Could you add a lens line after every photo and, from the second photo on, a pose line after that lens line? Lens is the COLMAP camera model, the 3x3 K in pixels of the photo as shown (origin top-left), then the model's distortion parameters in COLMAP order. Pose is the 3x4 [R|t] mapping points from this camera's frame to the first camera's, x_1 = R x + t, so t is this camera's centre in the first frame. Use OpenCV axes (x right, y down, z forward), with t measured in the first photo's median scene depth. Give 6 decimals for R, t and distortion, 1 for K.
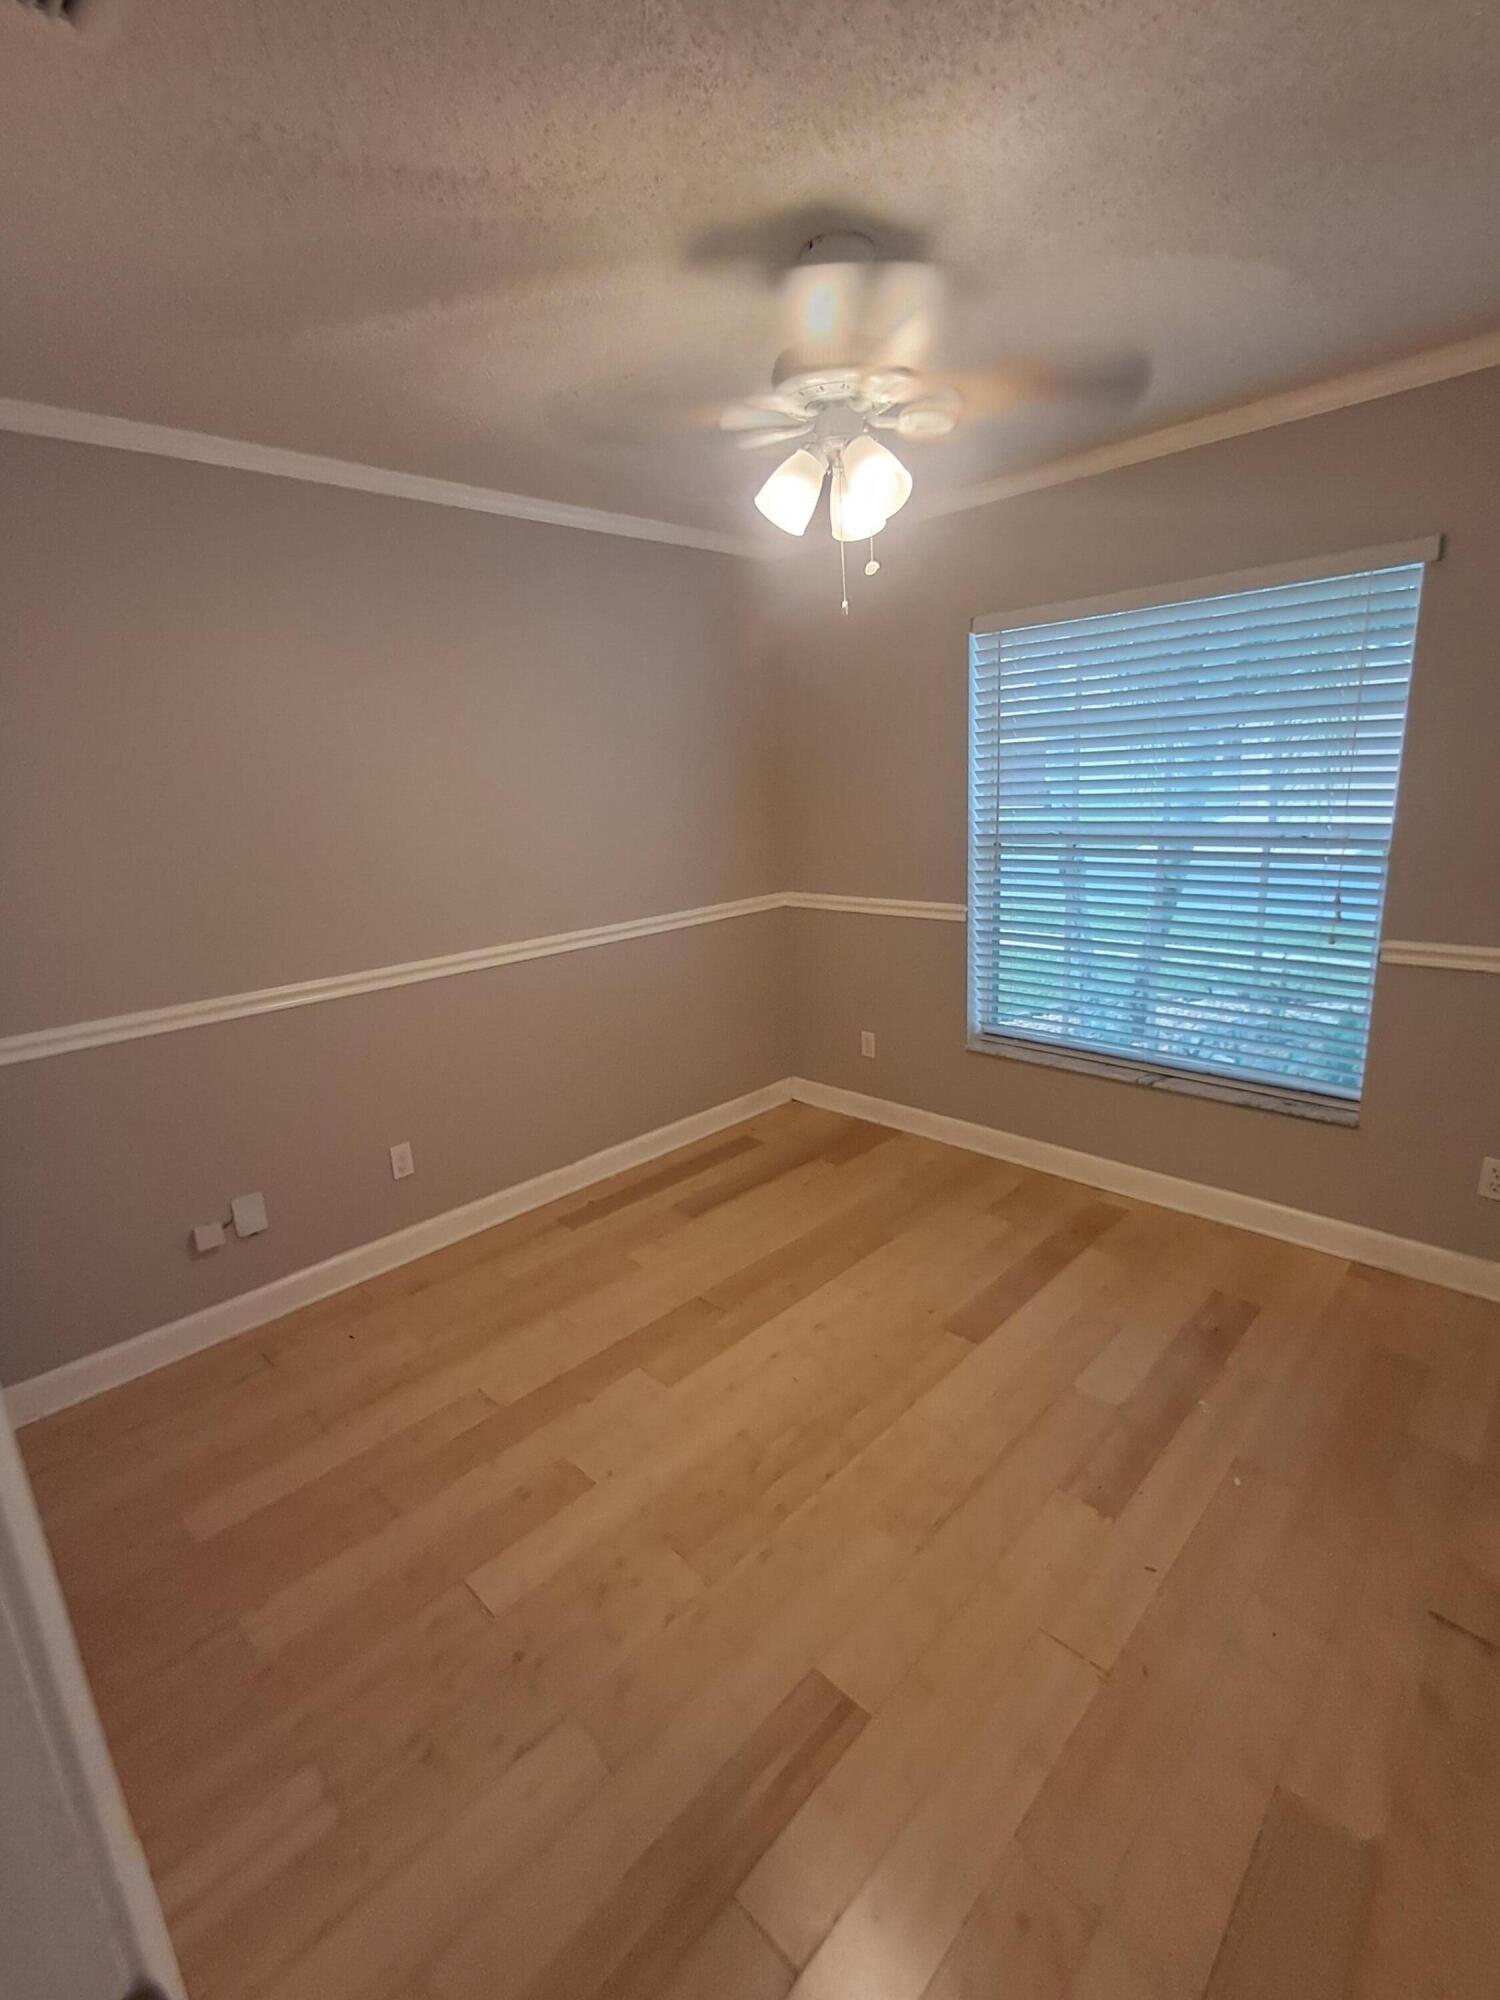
lens RADIAL K [[907.2, 0, 754.2], [0, 907.2, 992.7], [0, 0, 1]] dist [-0.002971, 0.000296]
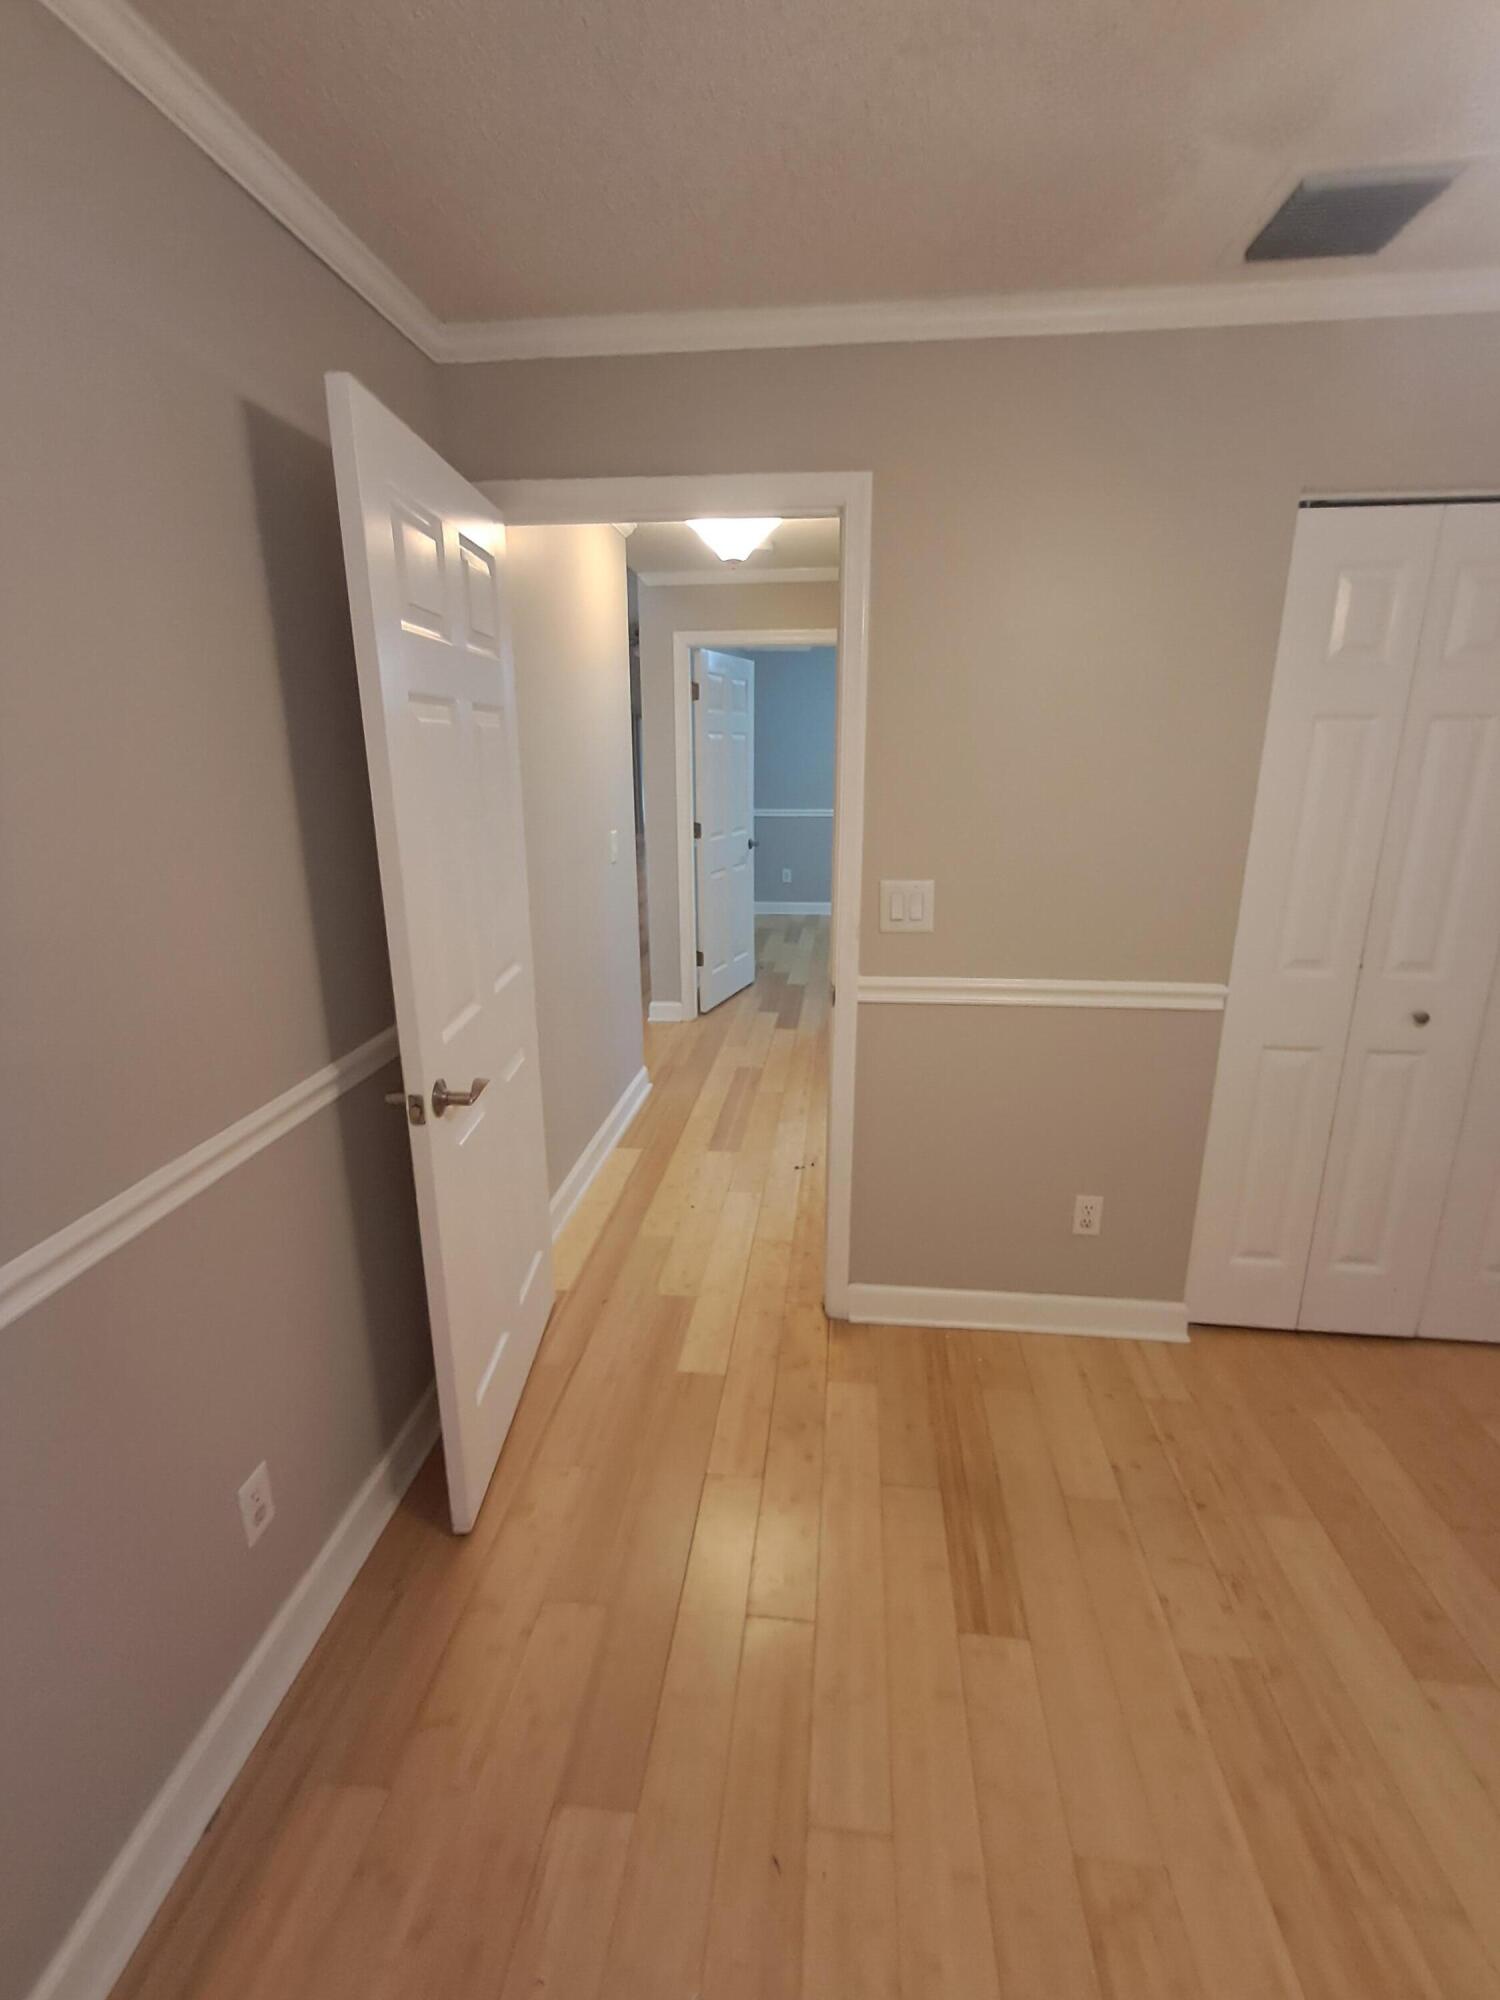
lens RADIAL K [[907.2, 0, 754.2], [0, 907.2, 992.7], [0, 0, 1]] dist [-0.002971, 0.000296]
pose [[-0.790418, 0.191515, -0.581861, 0.832686], [-0.130707, 0.875266, 0.465645, -0.336260], [0.598461, 0.444107, -0.666793, 1.294436]]
